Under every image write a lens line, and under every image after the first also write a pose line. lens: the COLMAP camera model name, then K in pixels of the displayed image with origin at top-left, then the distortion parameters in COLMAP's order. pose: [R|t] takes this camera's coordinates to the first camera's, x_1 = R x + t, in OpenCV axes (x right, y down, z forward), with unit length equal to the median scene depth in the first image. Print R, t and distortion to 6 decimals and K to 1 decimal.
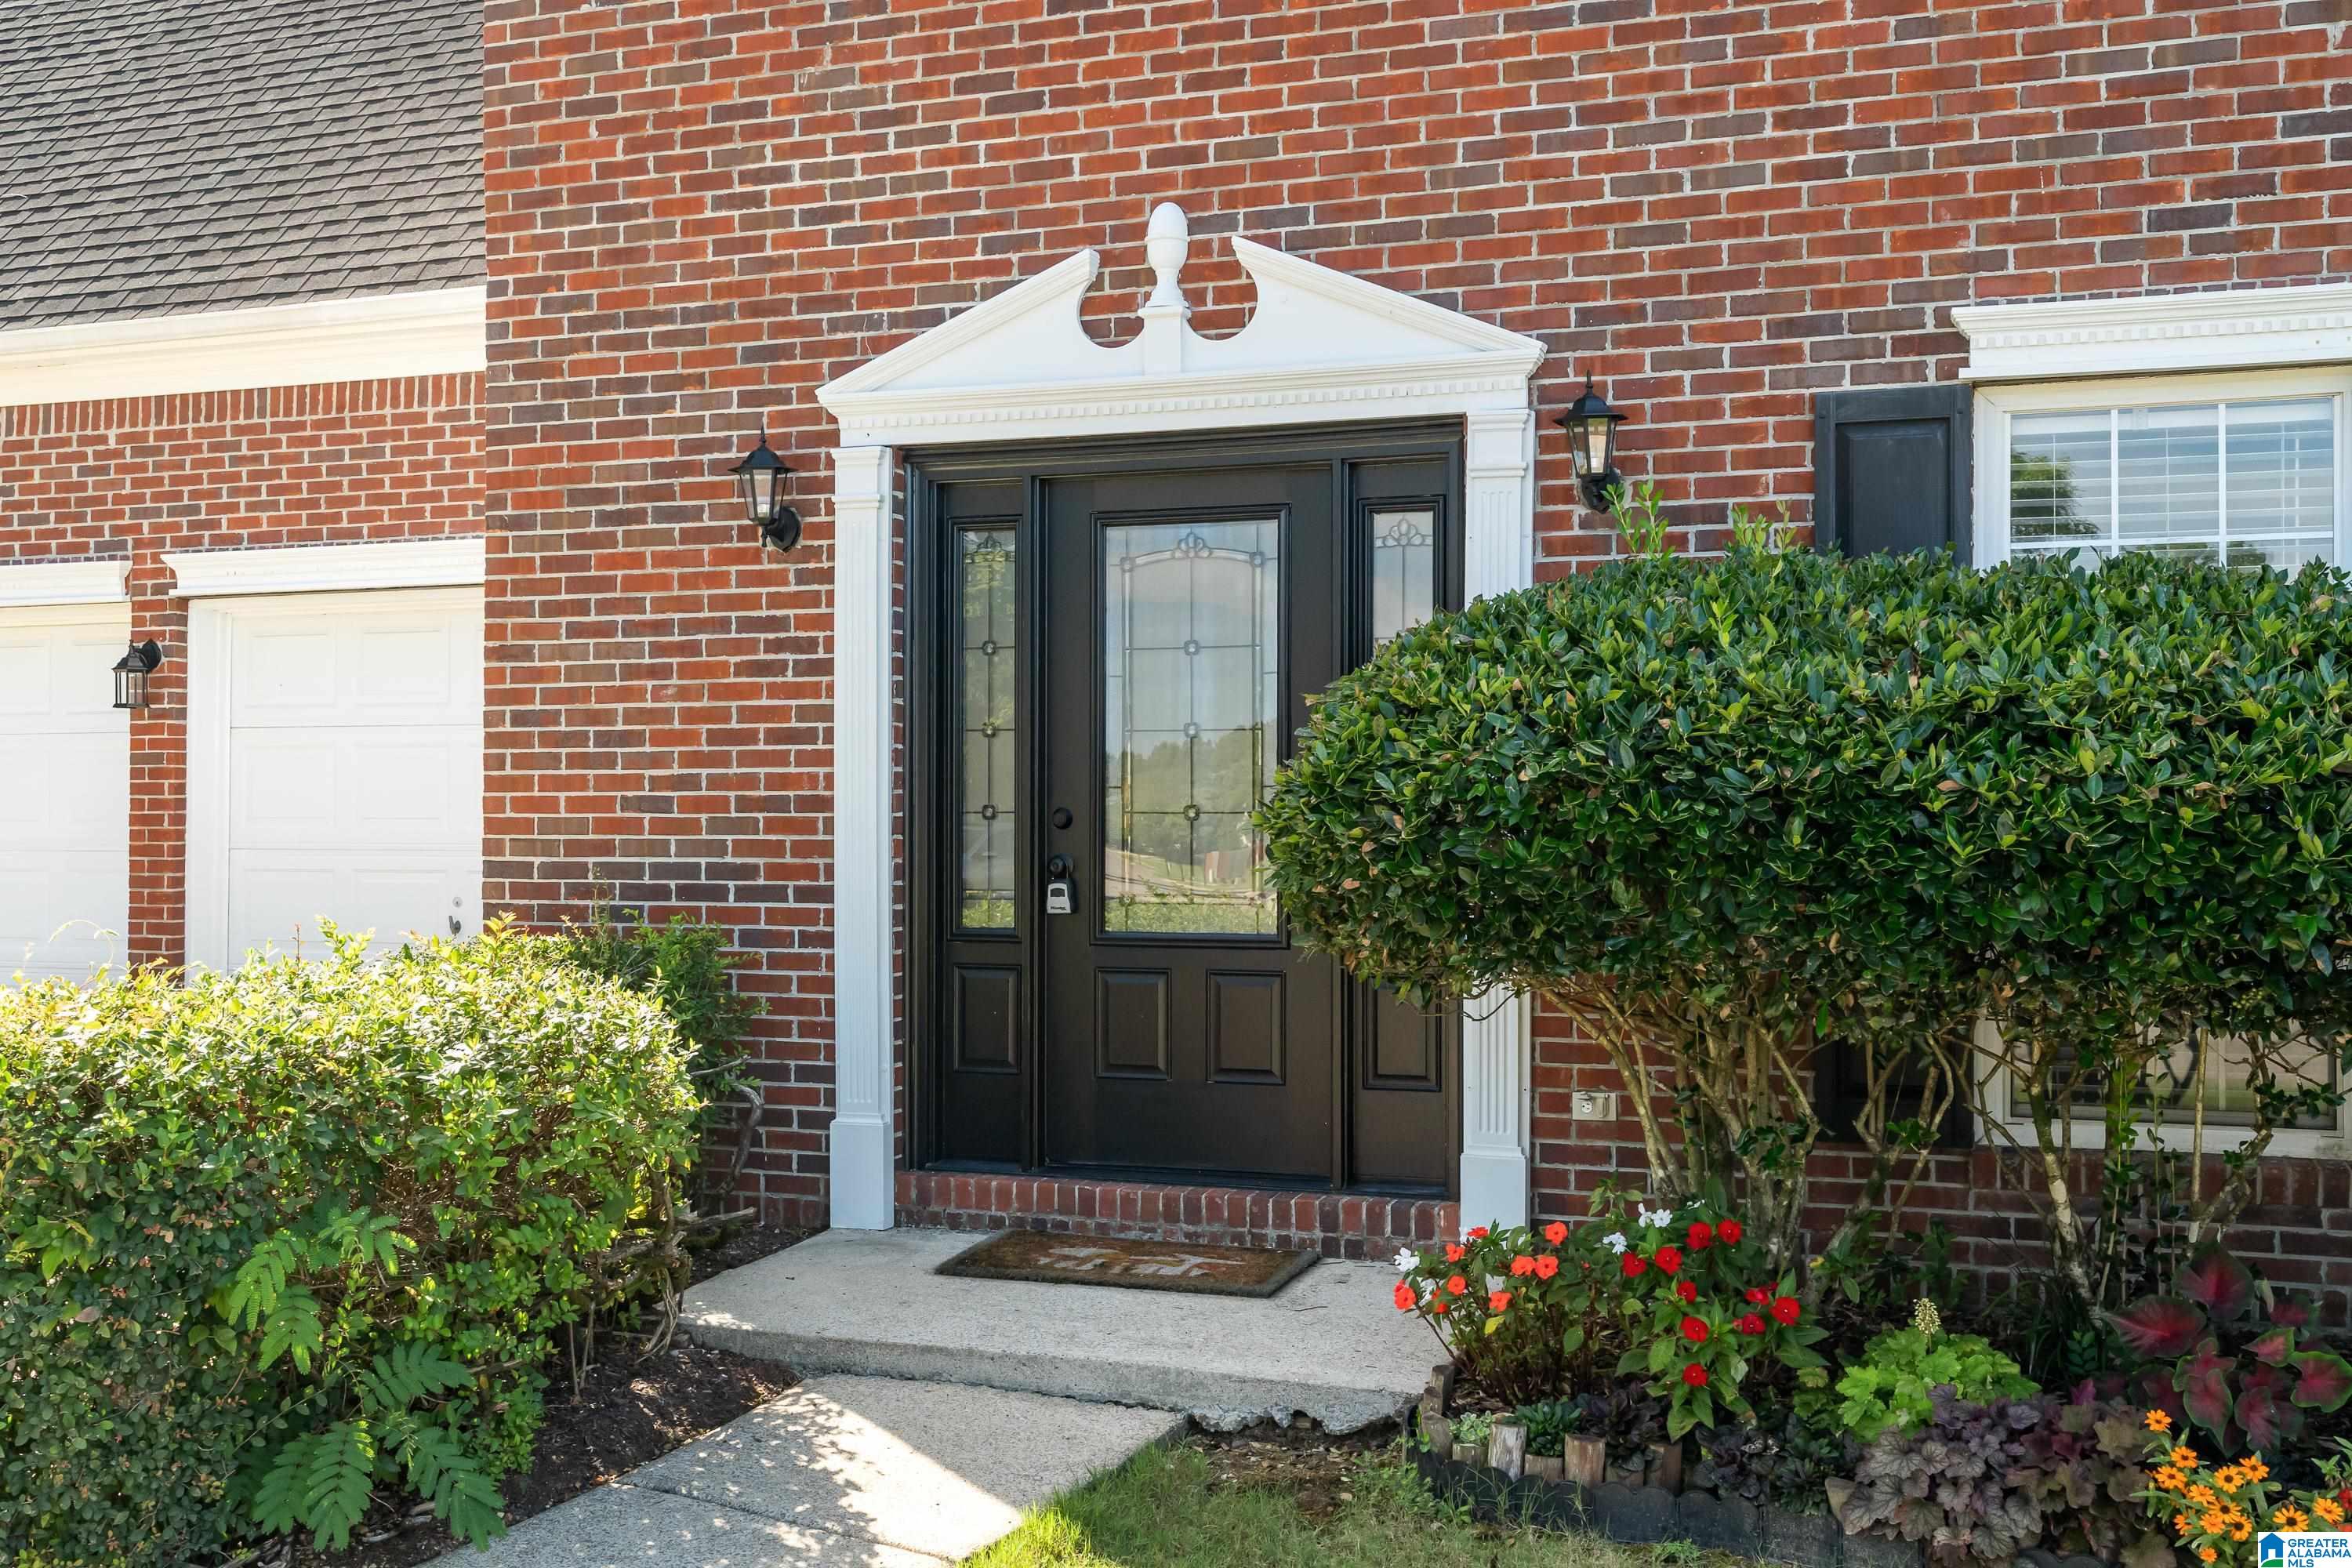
lens RADIAL K [[2376.6, 0, 1176.0], [0, 2376.6, 784.0], [0, 0, 1]] dist [0.008092, -0.002751]
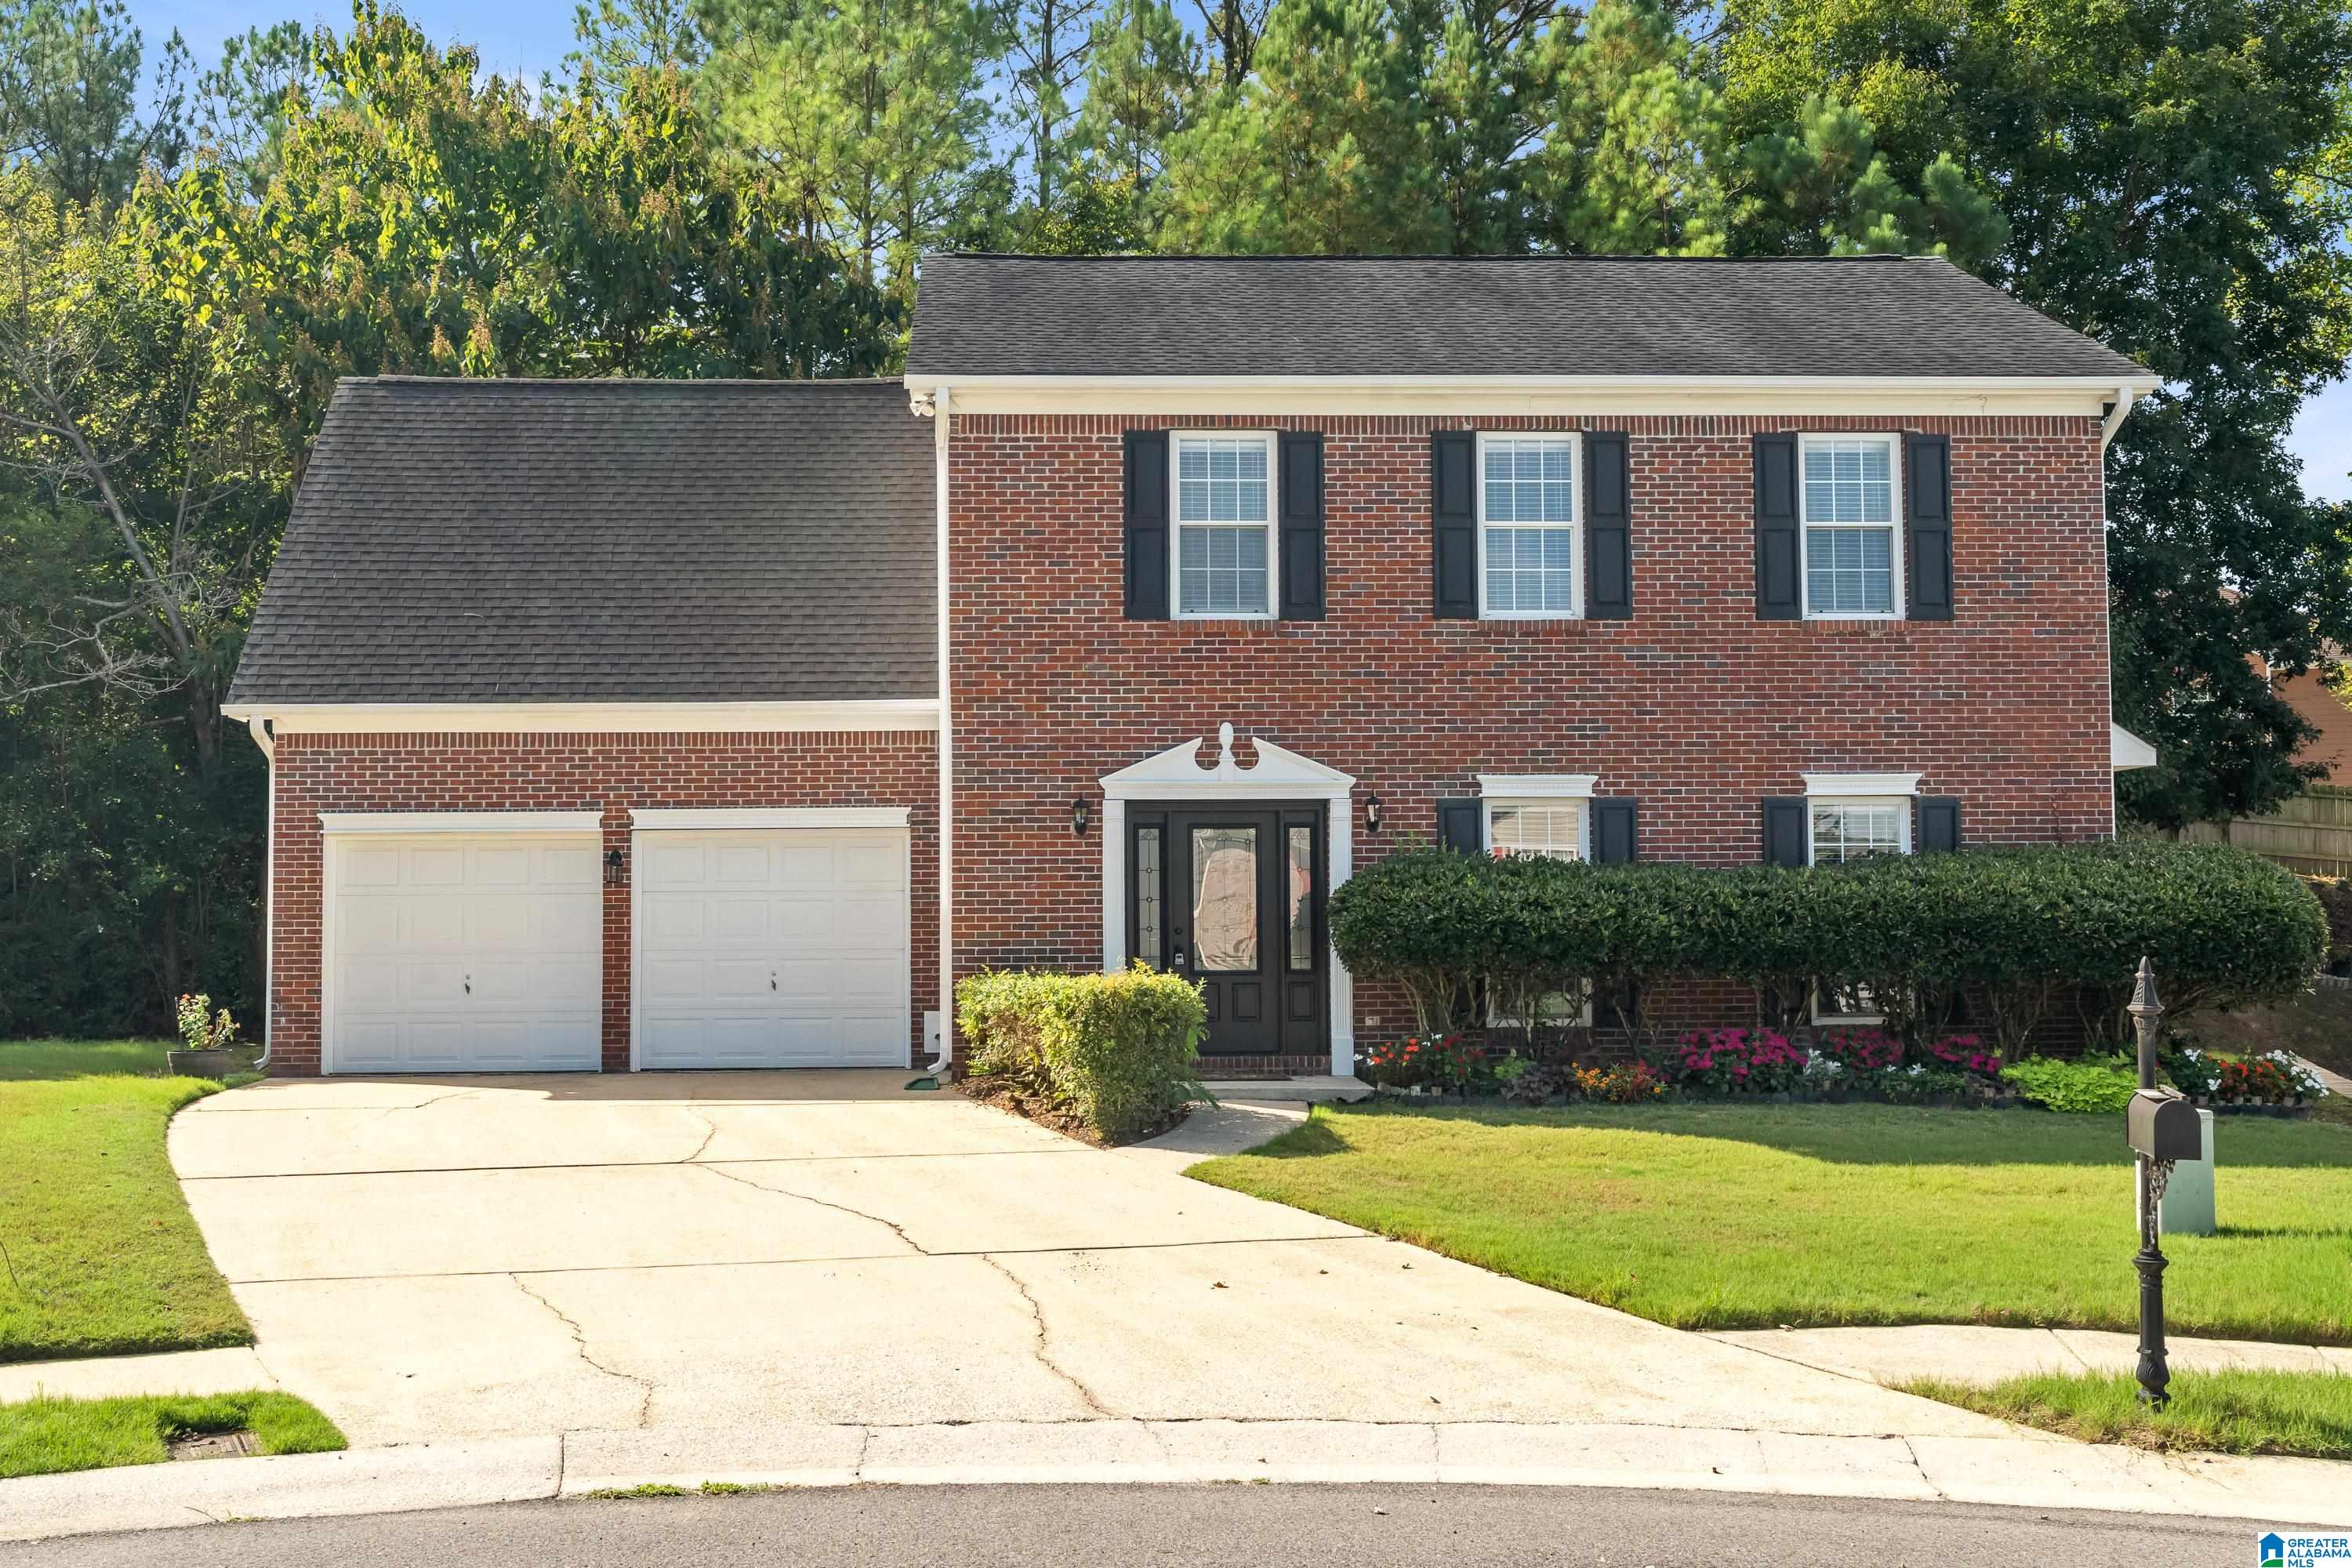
lens RADIAL K [[2295.1, 0, 1176.0], [0, 2295.1, 784.0], [0, 0, 1]] dist [0.004916, 0.000278]
pose [[0.924578, 0.018043, 0.380566, -1.125894], [0.002456, 0.998575, -0.053310, -0.015030], [-0.380986, 0.050224, 0.923216, -1.580648]]
